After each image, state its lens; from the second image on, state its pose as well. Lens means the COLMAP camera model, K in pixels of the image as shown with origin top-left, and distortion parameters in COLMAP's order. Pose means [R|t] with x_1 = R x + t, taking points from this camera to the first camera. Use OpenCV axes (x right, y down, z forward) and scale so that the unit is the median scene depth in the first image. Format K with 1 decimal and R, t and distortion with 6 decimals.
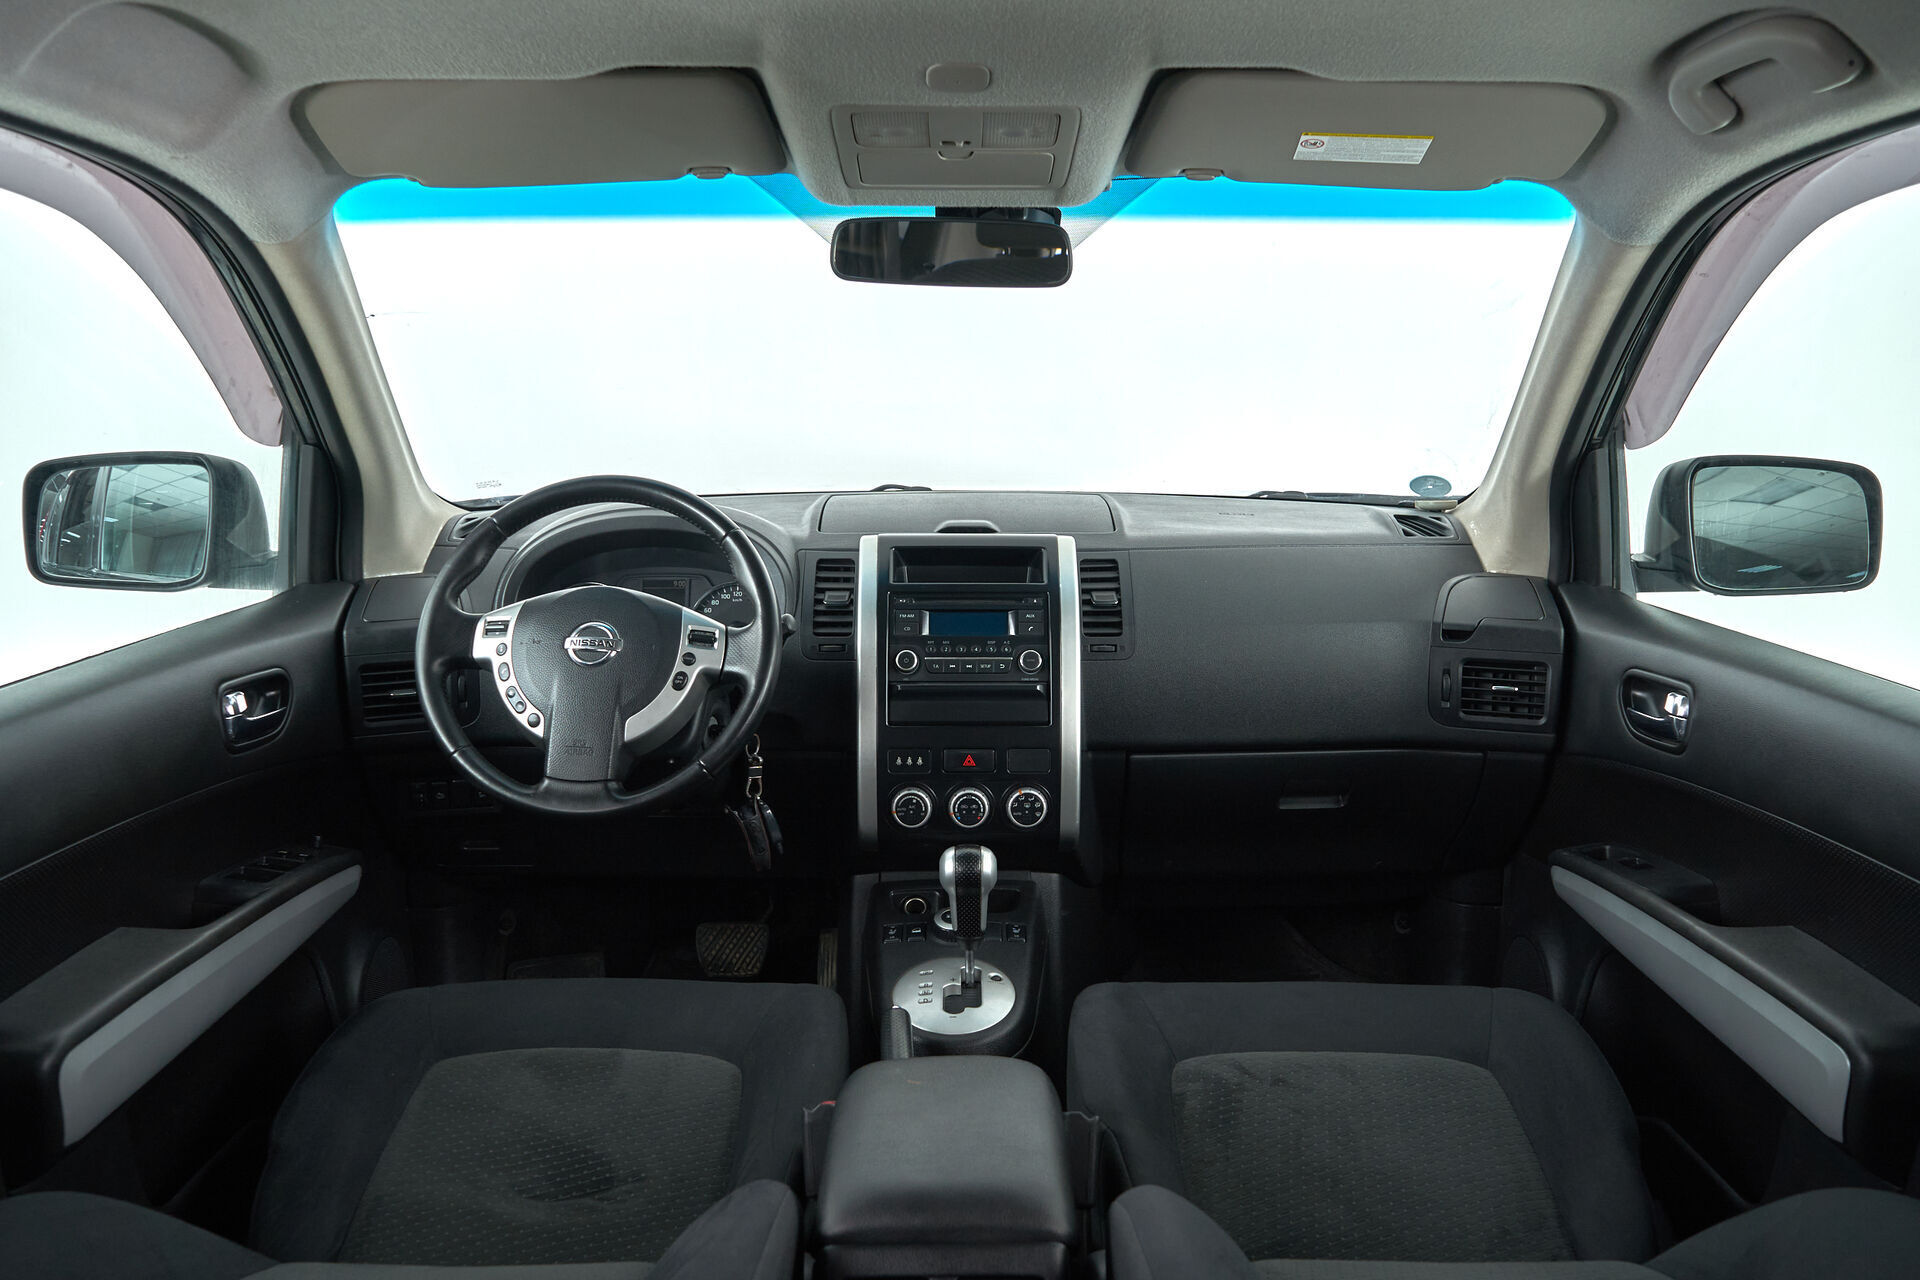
lens RADIAL K [[1543.5, 0, 970.4], [0, 1543.5, 642.4], [0, 0, 1]] dist [-0.000346, 0.003394]
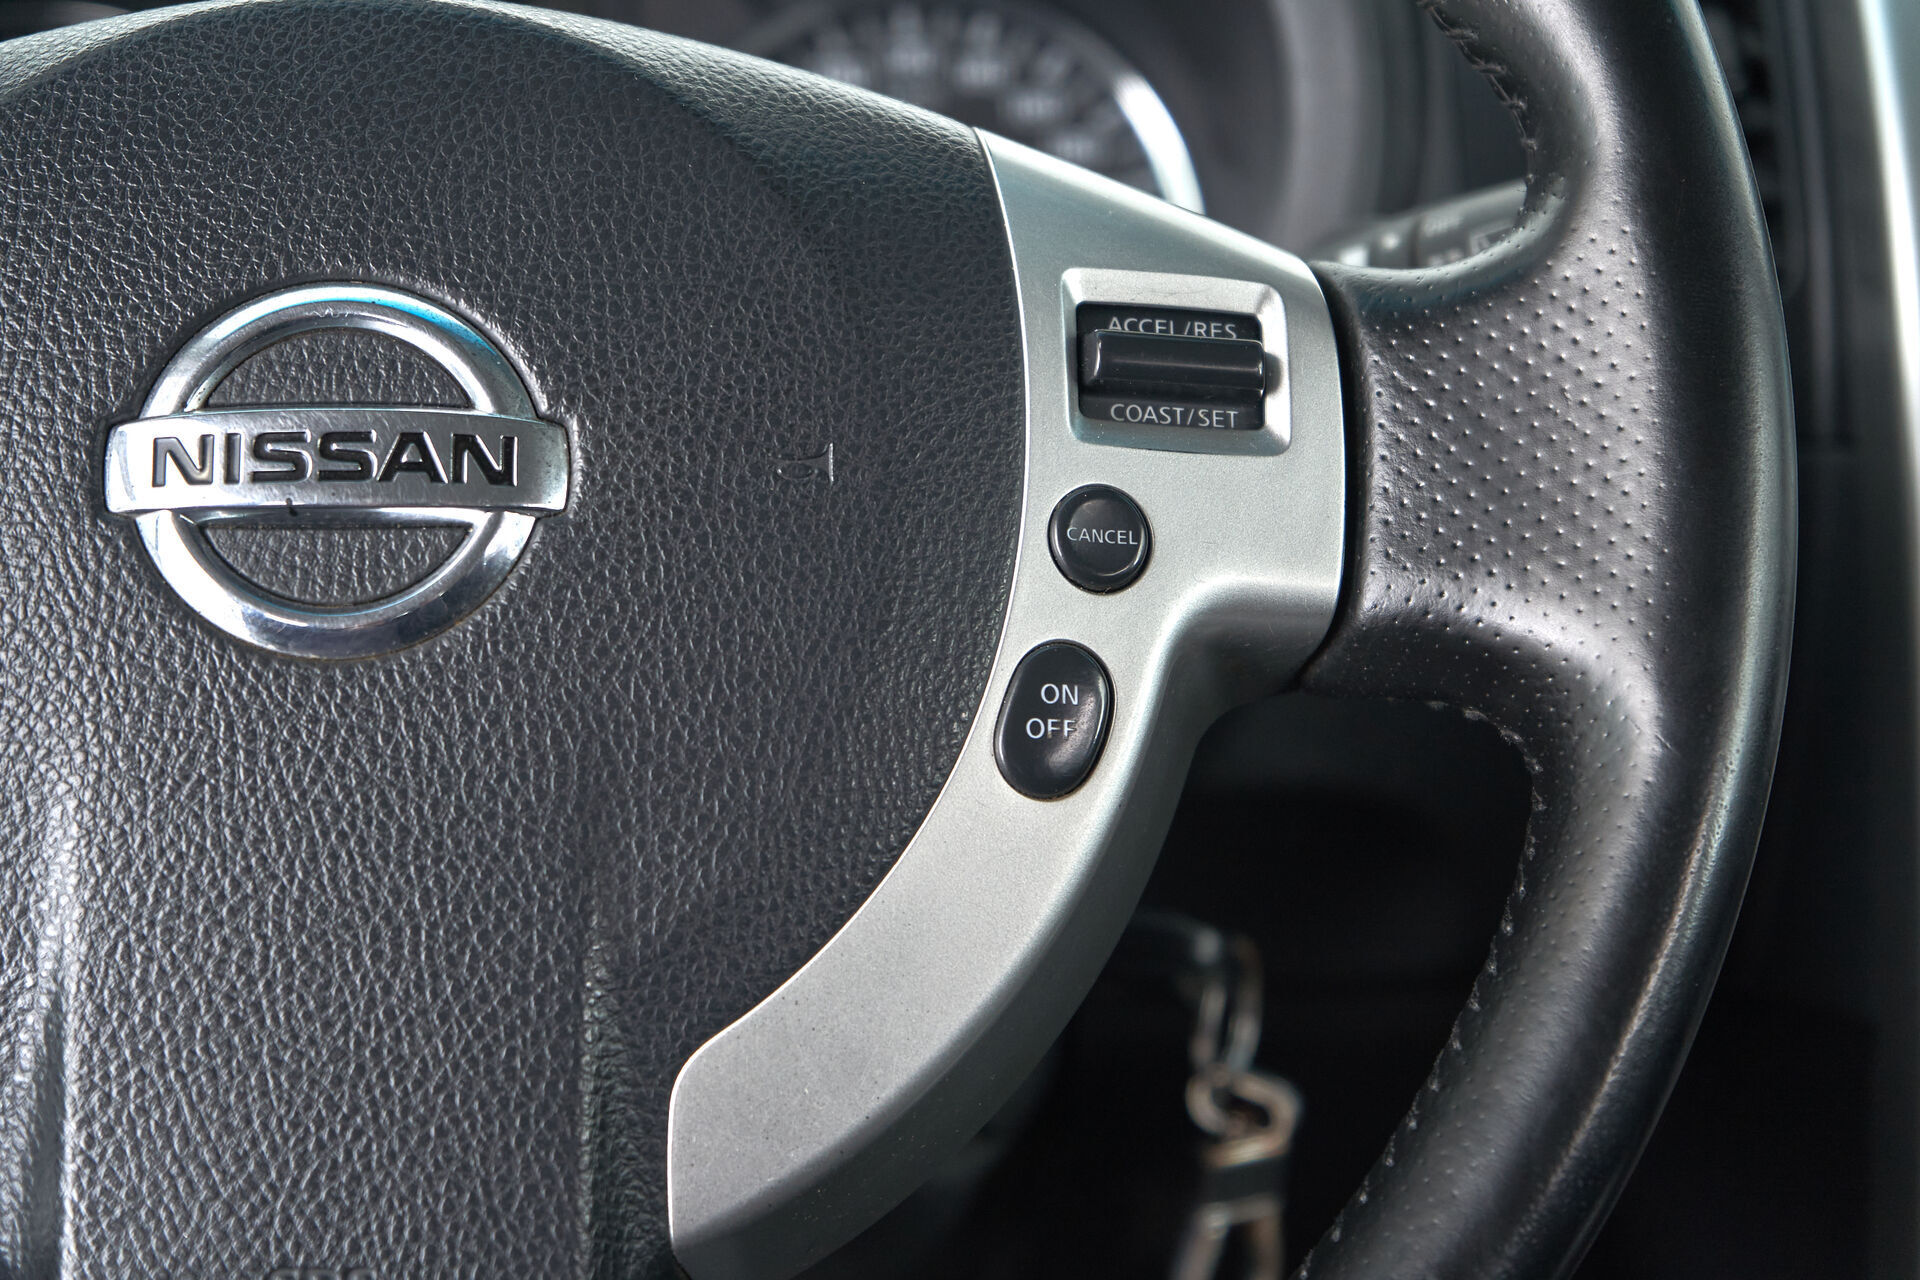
lens RADIAL K [[4229.1, 0, 950.2], [0, 4229.1, 656.0], [0, 0, 1]] dist [0.156423, 0.000000]
pose [[0.997338, -0.053284, 0.049770, -0.193136], [0.048133, 0.993872, 0.099510, -0.013620], [-0.054768, -0.096849, 0.993791, 0.596689]]
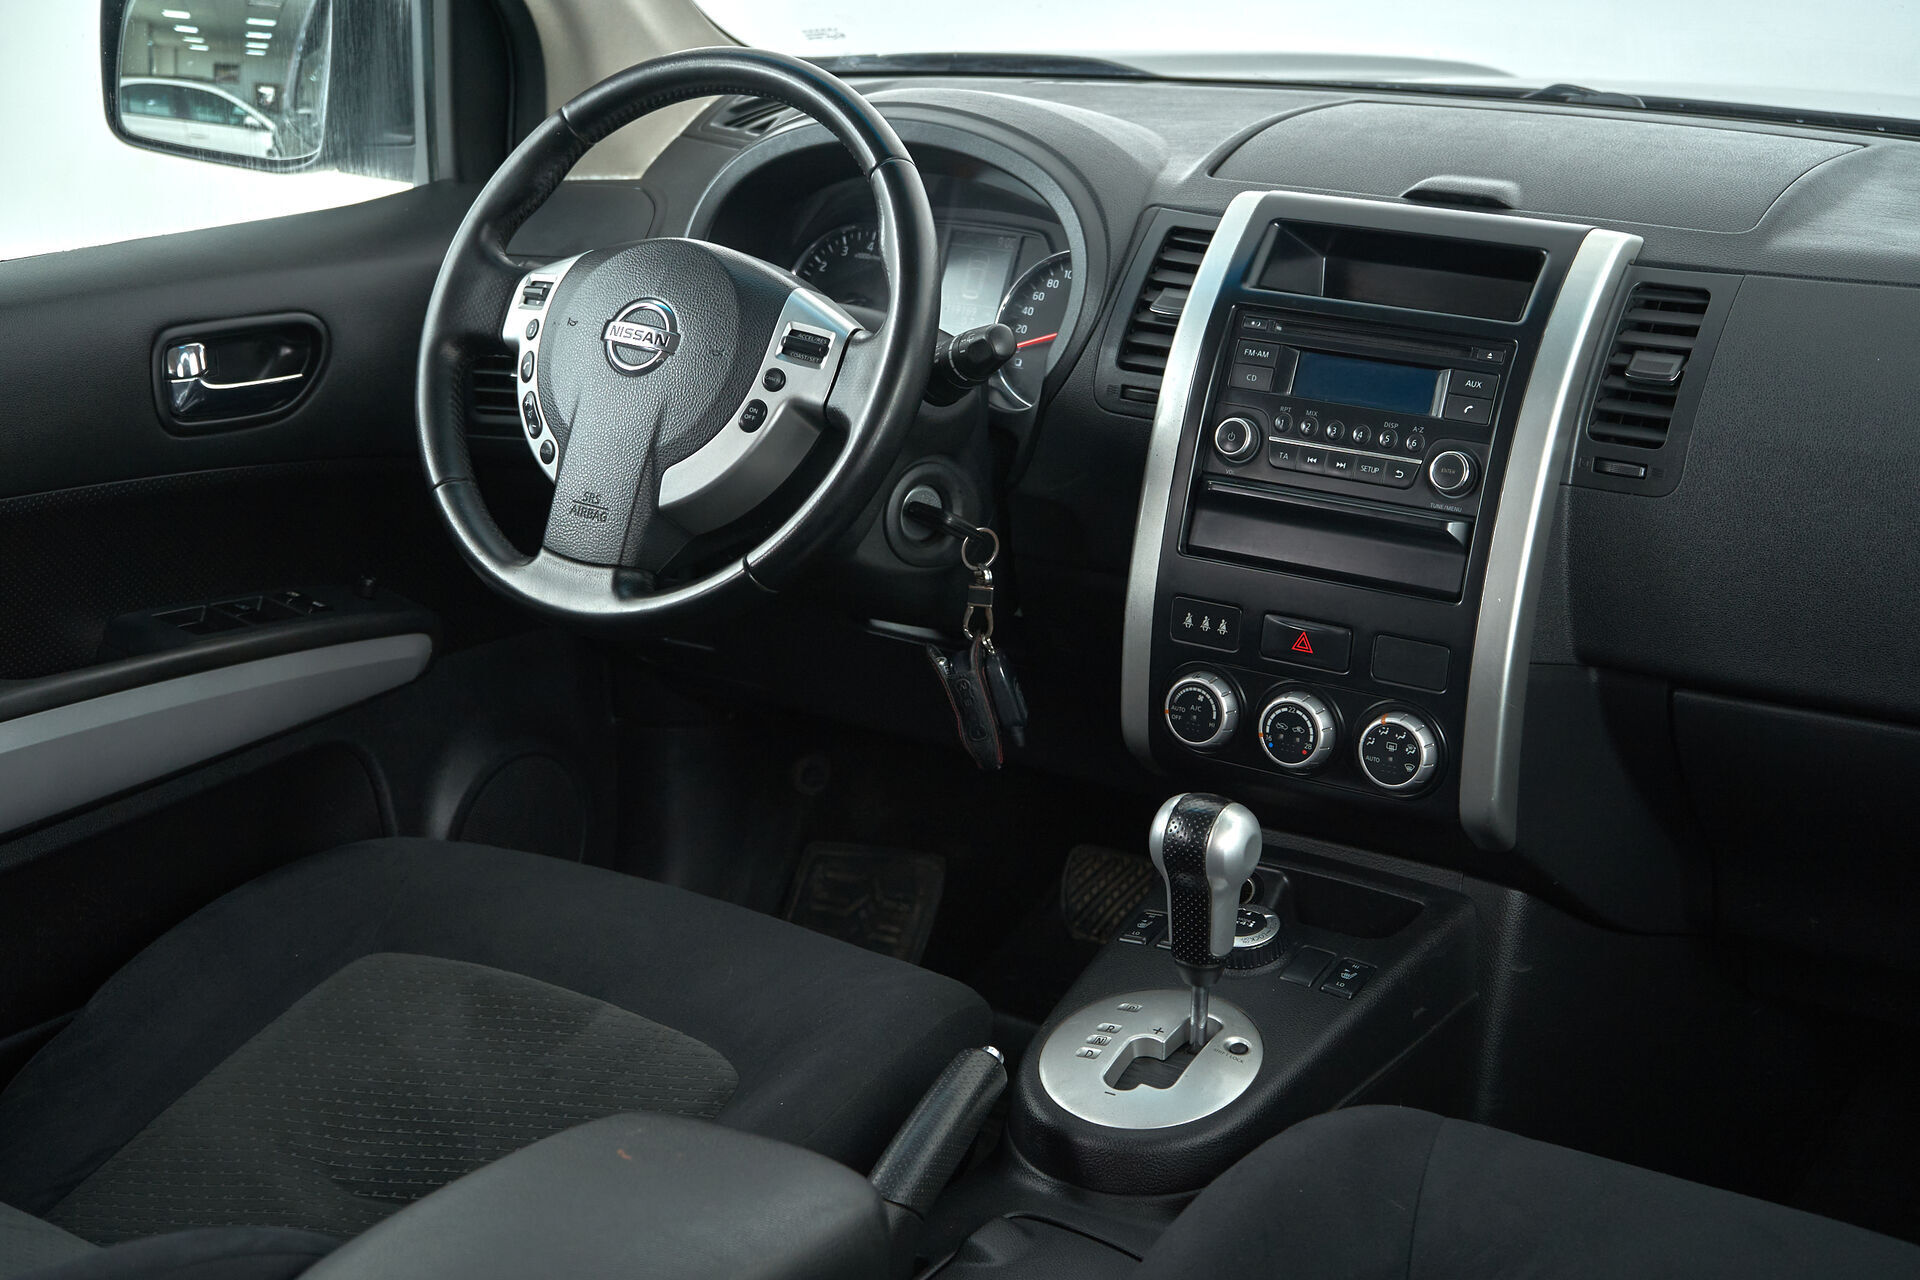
lens RADIAL K [[2943.0, 0, 971.5], [0, 2943.0, 655.8], [0, 0, 1]] dist [-0.000086, 0.000000]
pose [[0.838683, 0.179199, -0.514294, 0.422295], [-0.113061, 0.981033, 0.157454, -0.064414], [0.532755, -0.073908, 0.843036, 0.092672]]
